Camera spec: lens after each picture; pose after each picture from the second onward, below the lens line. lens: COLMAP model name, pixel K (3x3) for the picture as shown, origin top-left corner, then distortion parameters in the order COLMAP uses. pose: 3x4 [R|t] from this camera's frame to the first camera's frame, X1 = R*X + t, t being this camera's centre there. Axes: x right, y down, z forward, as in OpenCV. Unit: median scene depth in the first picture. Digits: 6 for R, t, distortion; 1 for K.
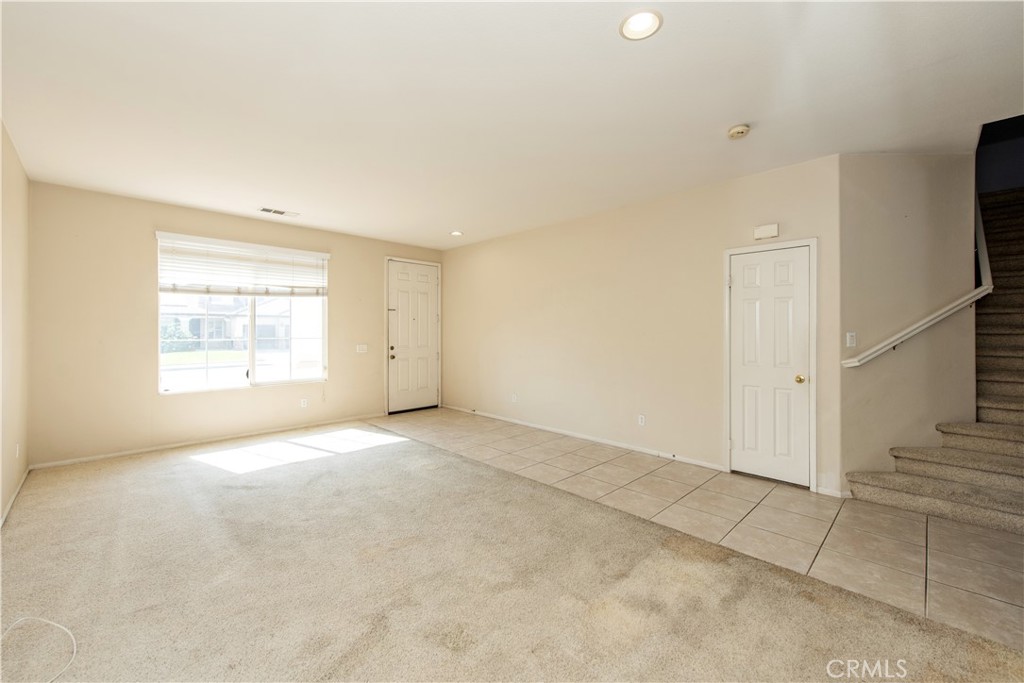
lens RADIAL K [[406.7, 0, 518.7], [0, 406.7, 336.8], [0, 0, 1]] dist [0.003276, 0.000143]
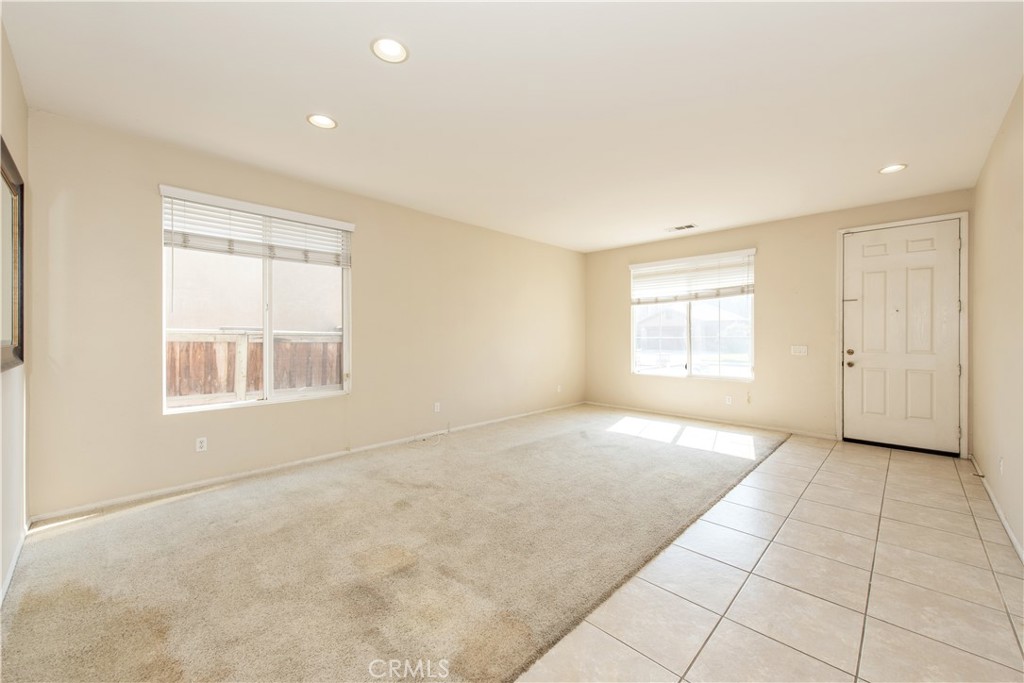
lens RADIAL K [[406.7, 0, 518.7], [0, 406.7, 336.8], [0, 0, 1]] dist [0.003276, 0.000143]
pose [[0.015492, 0.006861, -0.999856, 0.502081], [-0.009146, 0.999936, 0.006720, 0.000625], [0.999838, 0.009041, 0.015554, 0.461486]]
